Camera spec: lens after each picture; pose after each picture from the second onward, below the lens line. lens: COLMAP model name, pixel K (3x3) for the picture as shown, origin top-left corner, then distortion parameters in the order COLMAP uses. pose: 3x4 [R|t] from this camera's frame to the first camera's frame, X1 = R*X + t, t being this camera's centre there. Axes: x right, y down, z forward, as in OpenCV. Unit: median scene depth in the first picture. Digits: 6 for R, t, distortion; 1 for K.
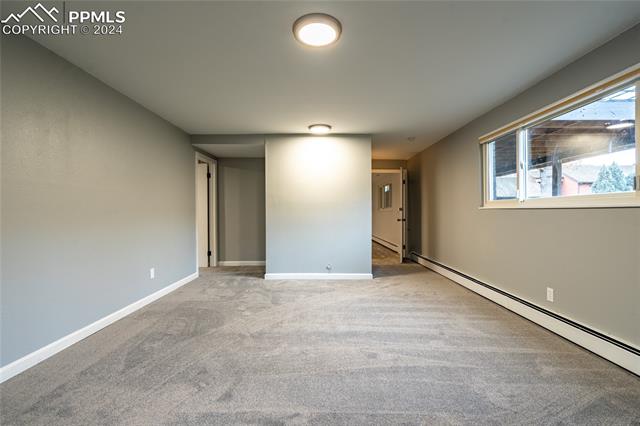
lens RADIAL K [[292.7, 0, 320.0], [0, 292.7, 213.0], [0, 0, 1]] dist [-0.014175, -0.000048]
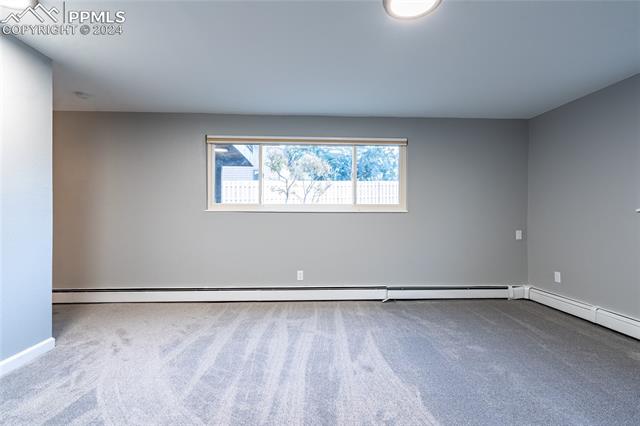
lens RADIAL K [[292.7, 0, 320.0], [0, 292.7, 213.0], [0, 0, 1]] dist [-0.014175, -0.000048]
pose [[-0.050586, 0.014911, 0.998608, -0.538912], [0.006304, 0.999873, -0.014610, 0.007308], [-0.998700, 0.005556, -0.050673, 0.884570]]
